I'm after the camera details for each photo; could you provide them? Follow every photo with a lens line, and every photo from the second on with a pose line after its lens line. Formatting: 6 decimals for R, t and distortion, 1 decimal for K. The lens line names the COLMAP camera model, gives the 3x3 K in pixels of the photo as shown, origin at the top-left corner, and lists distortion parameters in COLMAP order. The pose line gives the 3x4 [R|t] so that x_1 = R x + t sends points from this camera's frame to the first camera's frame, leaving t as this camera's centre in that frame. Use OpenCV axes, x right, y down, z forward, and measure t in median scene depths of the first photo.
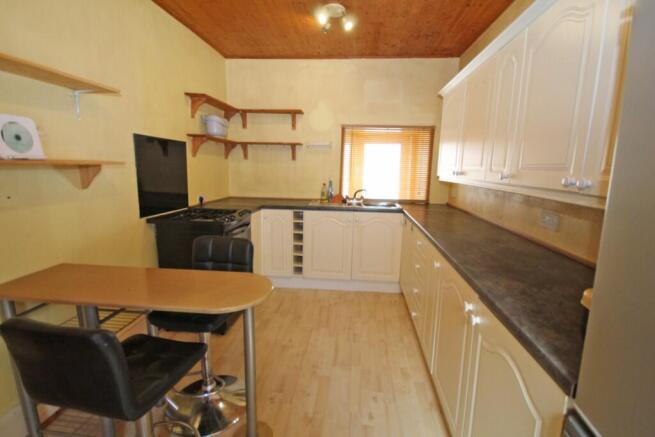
lens RADIAL K [[302.9, 0, 328.3], [0, 302.9, 218.6], [0, 0, 1]] dist [0.003346, -0.002763]
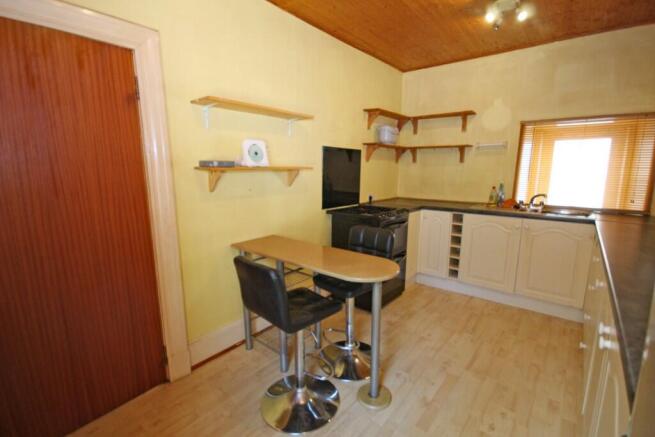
lens RADIAL K [[302.9, 0, 329.3], [0, 302.9, 219.5], [0, 0, 1]] dist [0.003346, -0.002763]
pose [[0.823852, 0.077967, -0.561418, 0.123799], [-0.083774, 0.996365, 0.015437, 0.015850], [0.560580, 0.034315, 0.827389, -0.063593]]
